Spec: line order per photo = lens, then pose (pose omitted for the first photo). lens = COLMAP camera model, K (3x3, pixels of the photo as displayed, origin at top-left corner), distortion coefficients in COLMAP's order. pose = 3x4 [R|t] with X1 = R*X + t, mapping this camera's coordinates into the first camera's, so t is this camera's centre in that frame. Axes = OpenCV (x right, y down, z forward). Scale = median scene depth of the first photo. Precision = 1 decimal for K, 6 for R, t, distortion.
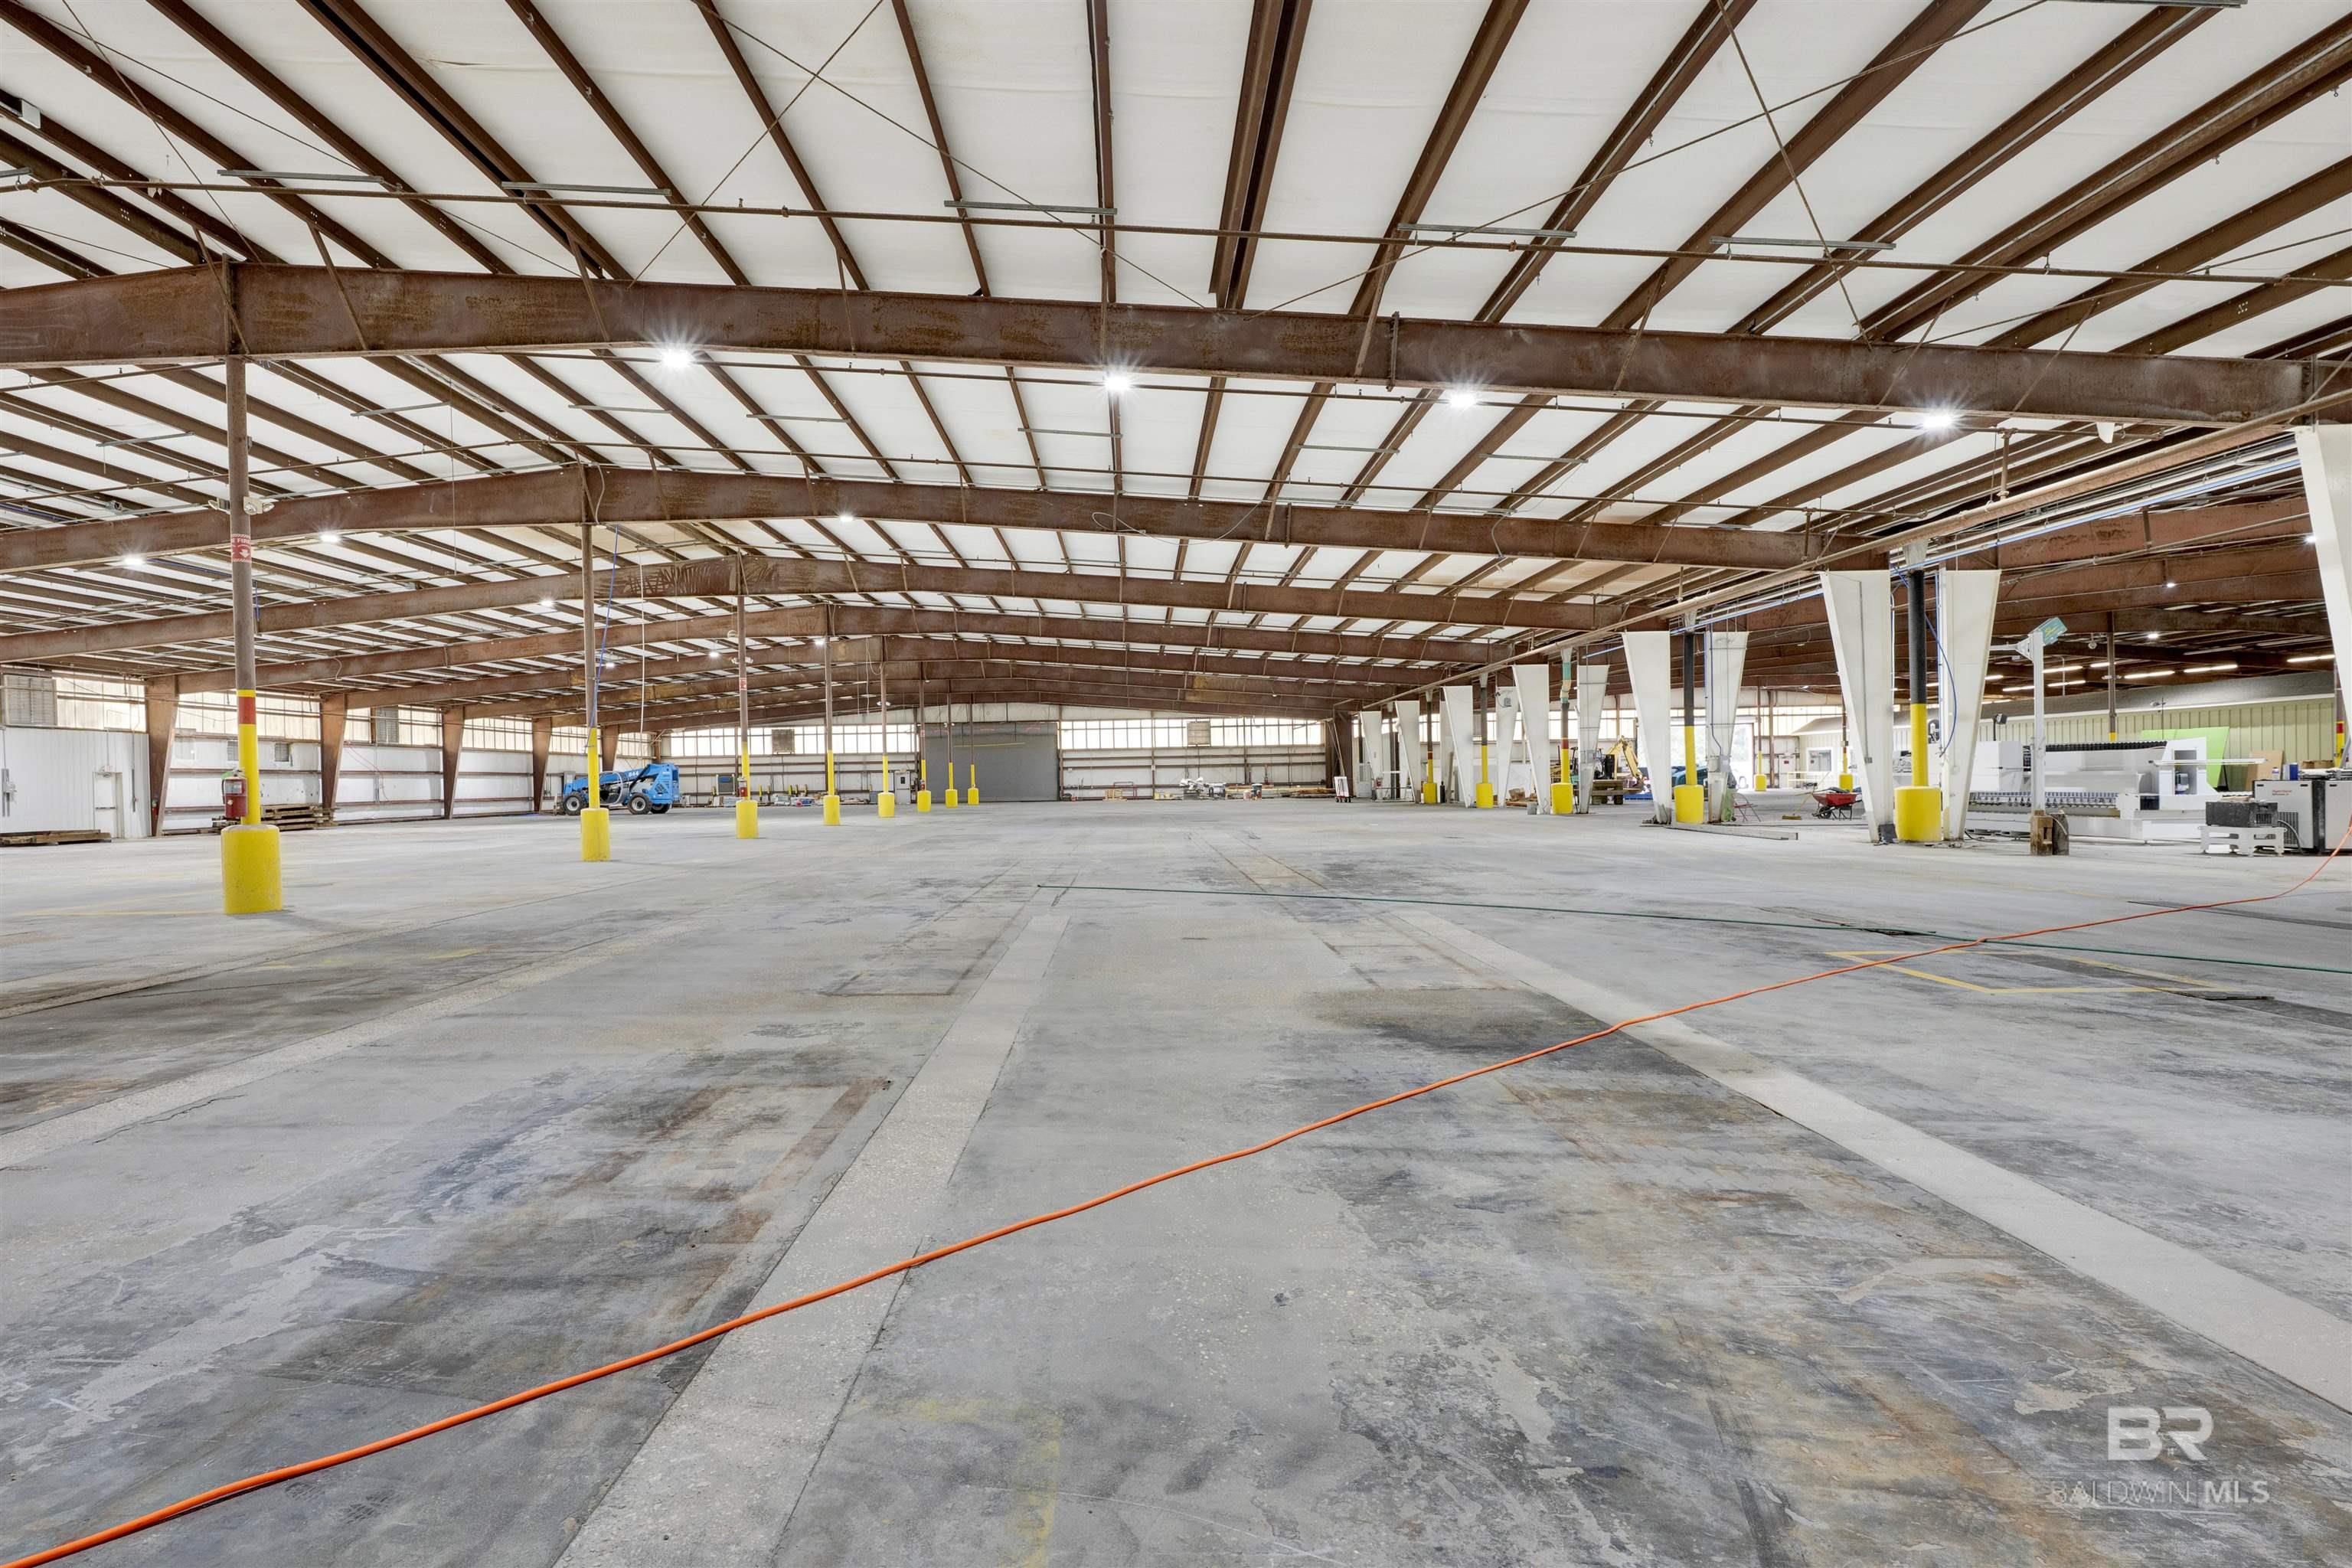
lens RADIAL K [[1091.9, 0, 1084.1], [0, 1091.9, 782.2], [0, 0, 1]] dist [-0.001562, -0.000192]
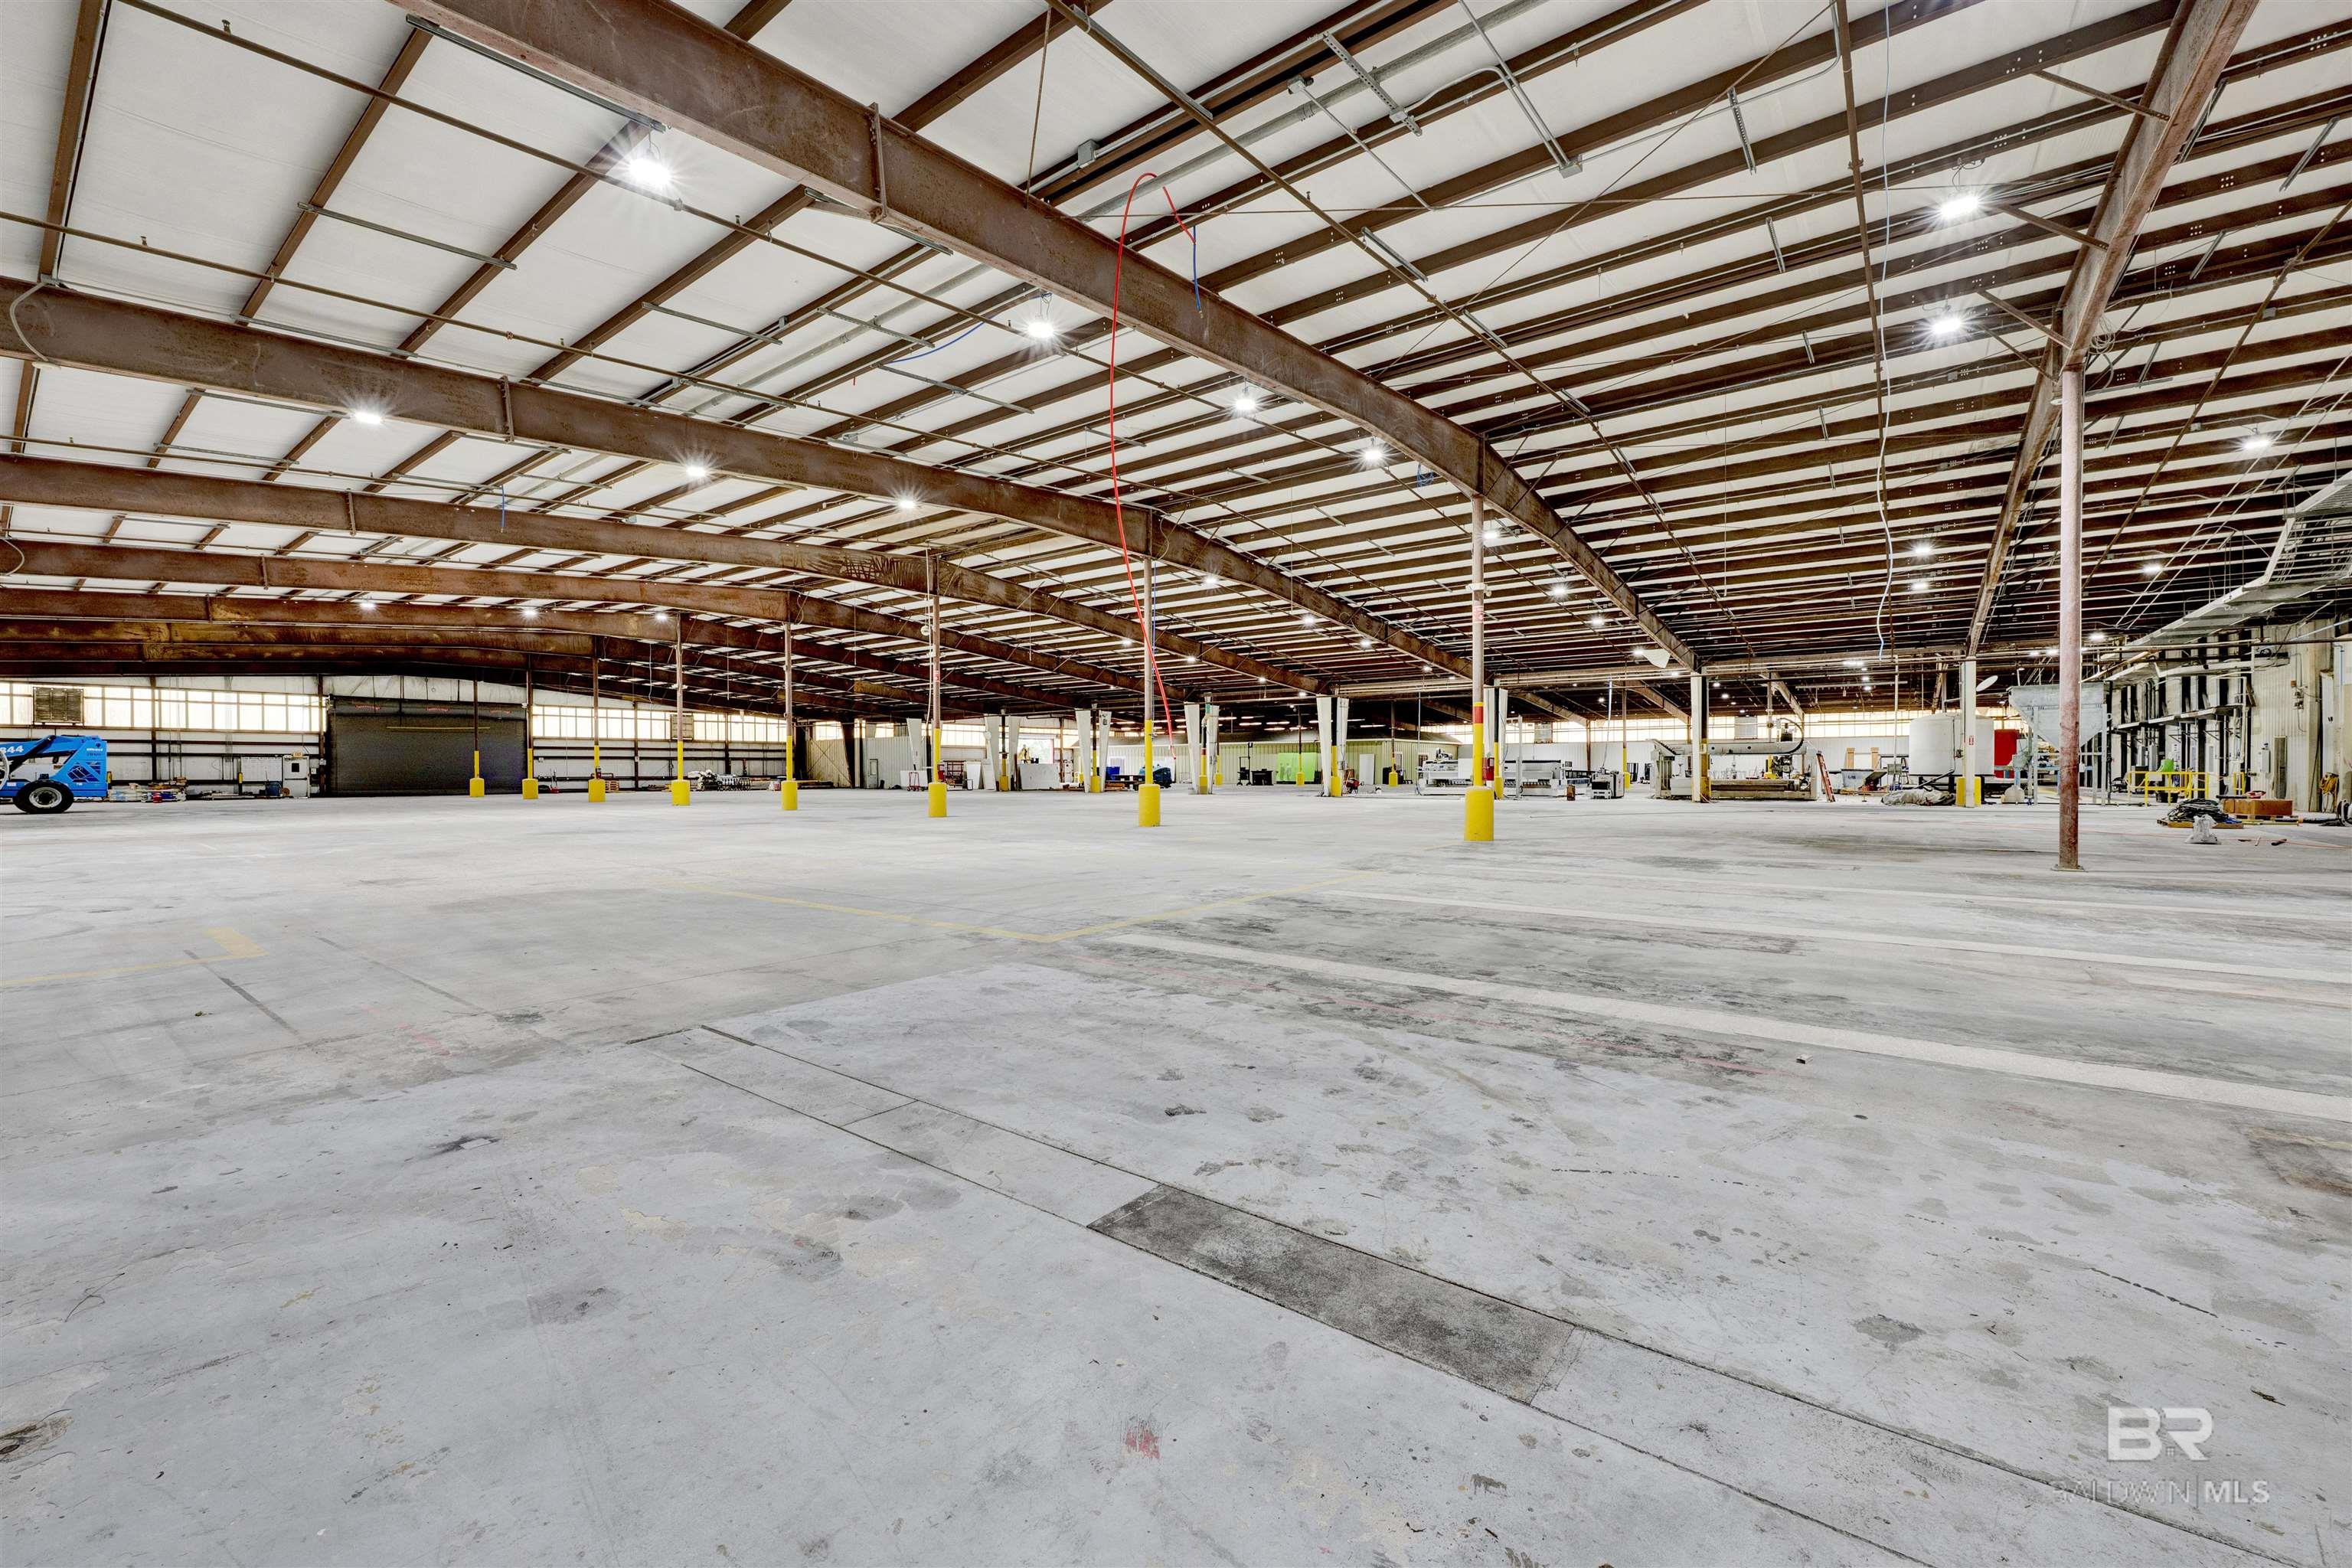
lens RADIAL K [[955.3, 0, 1178.4], [0, 955.3, 772.3], [0, 0, 1]] dist [-0.000628, -0.000045]
pose [[0.573641, 0.013855, 0.818990, -0.378268], [-0.007709, 0.999904, -0.011516, 0.005236], [-0.819071, 0.000292, 0.573693, 0.097608]]
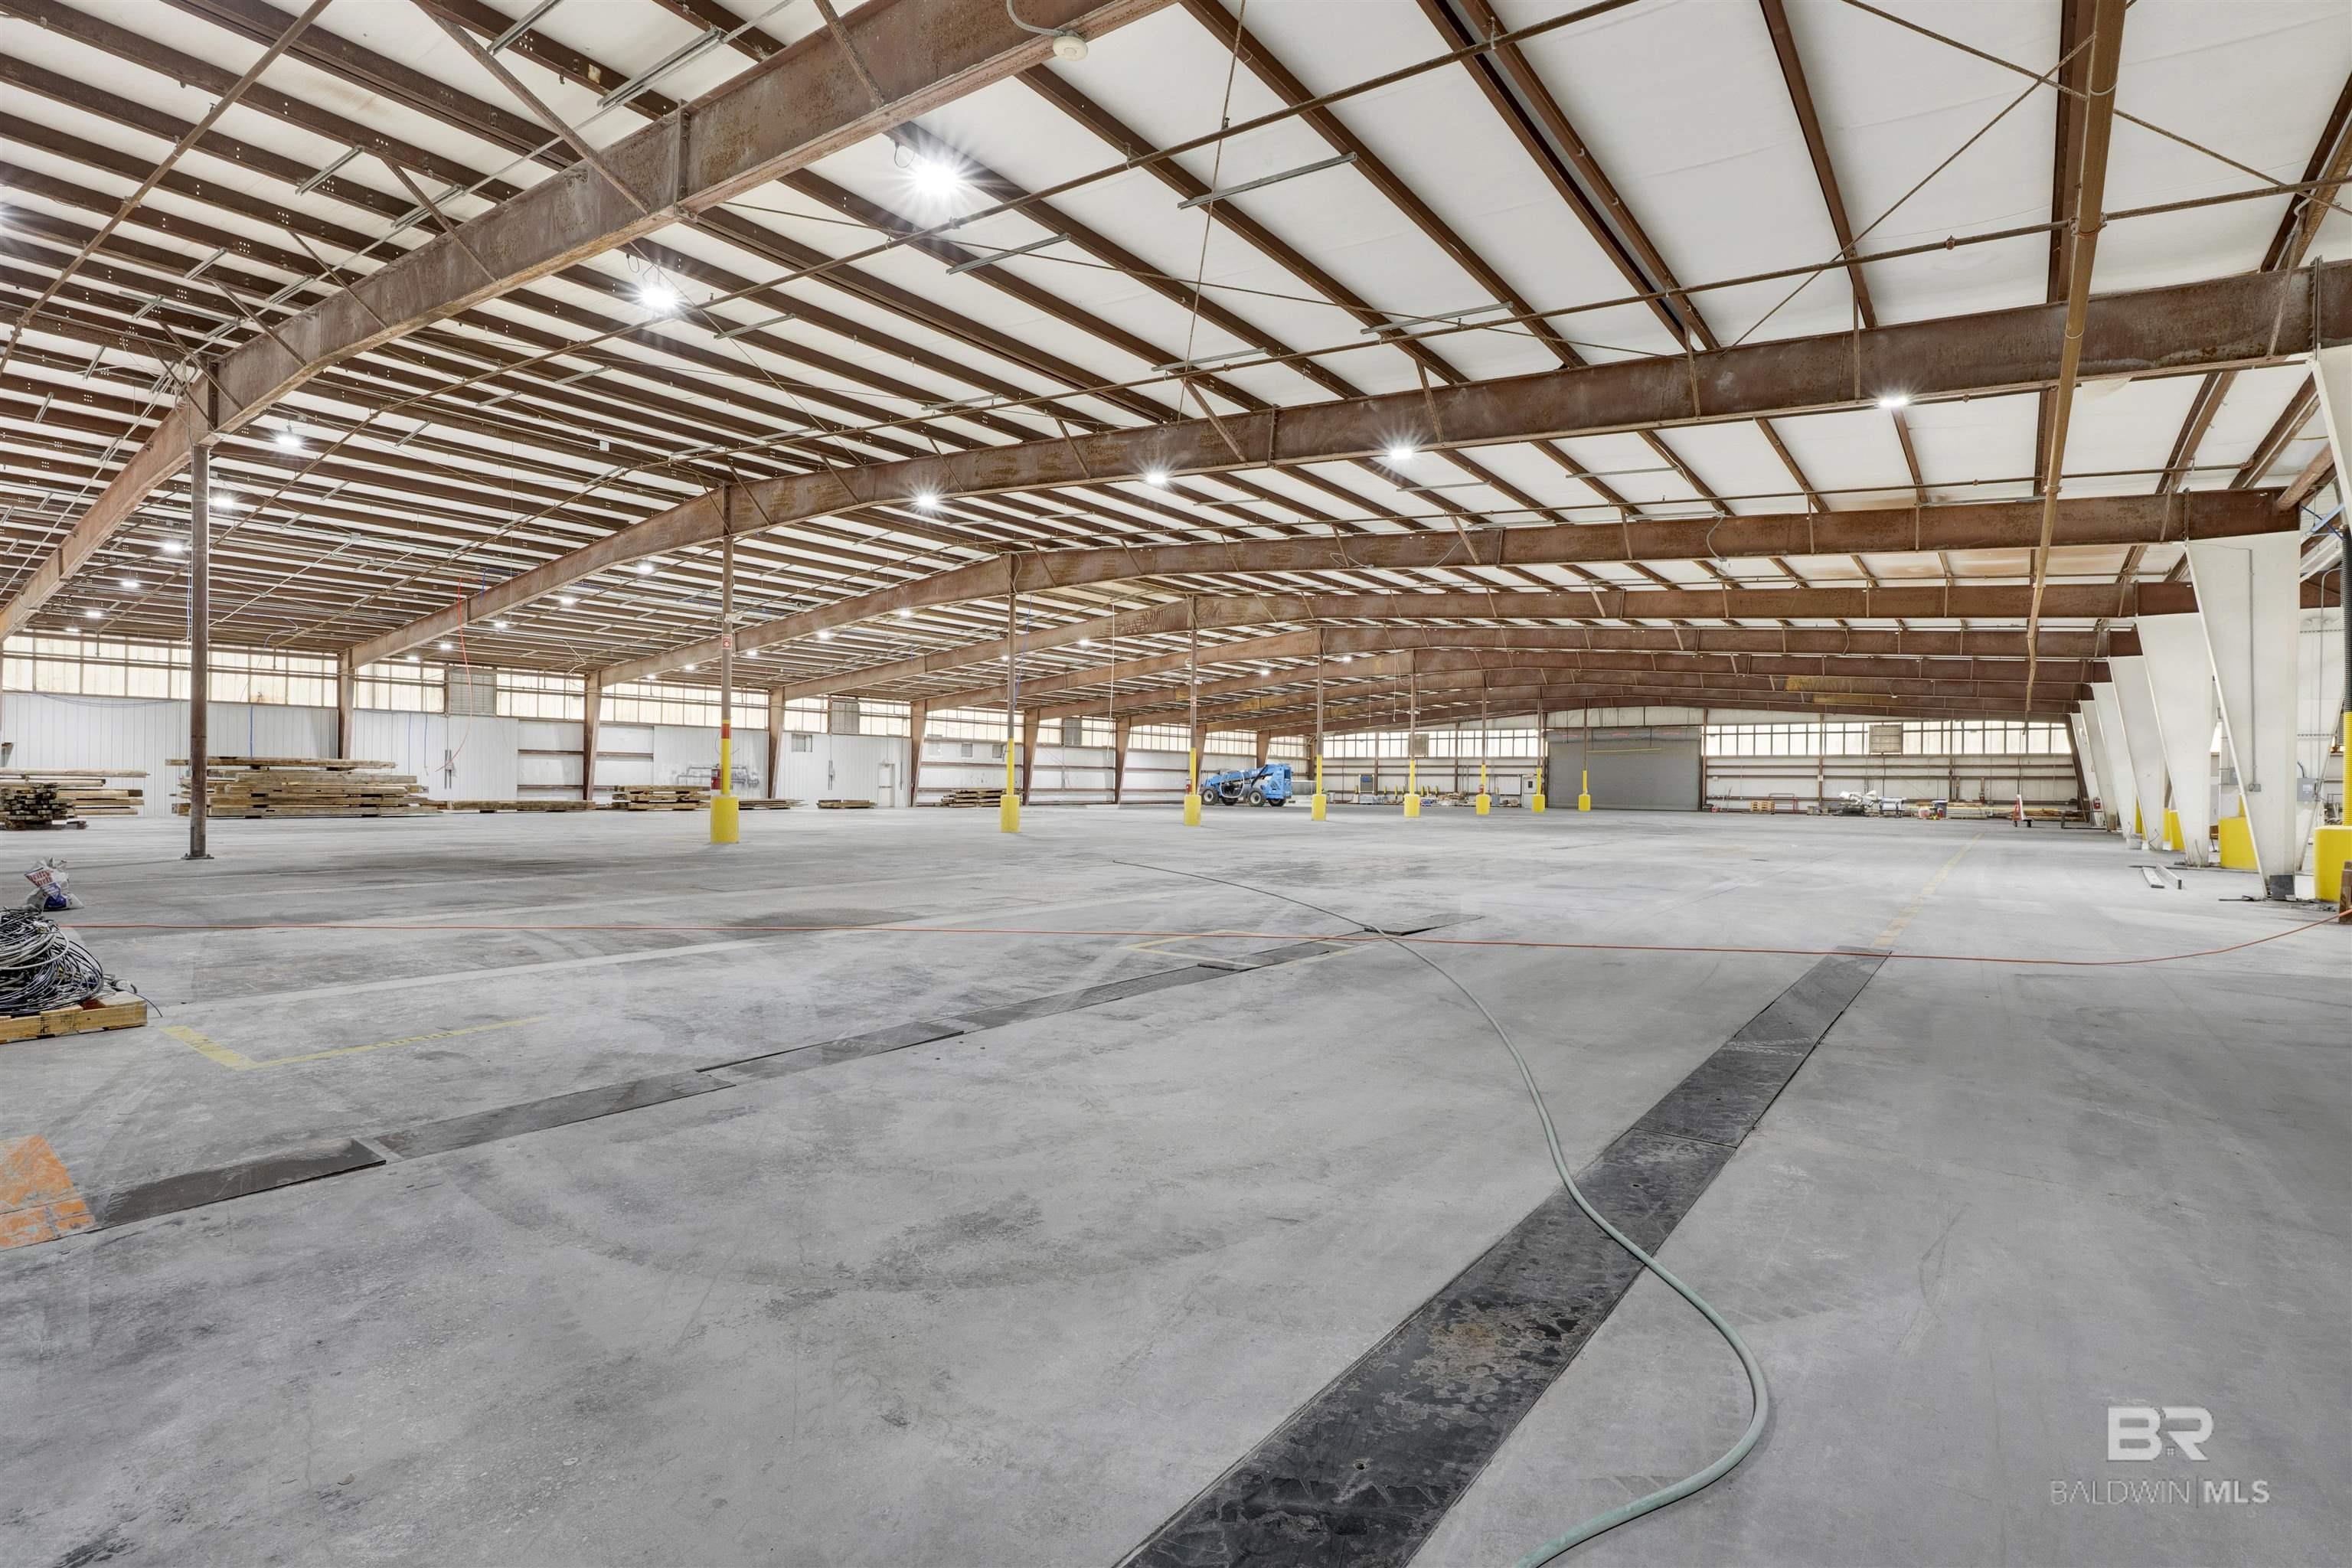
lens RADIAL K [[1066.3, 0, 1161.1], [0, 1066.3, 789.6], [0, 0, 1]] dist [0.000746, -0.000240]
pose [[0.821834, 0.031001, -0.568882, 0.119098], [-0.027558, 0.999513, 0.014656, -0.002092], [0.569060, 0.003632, 0.822288, -0.006447]]
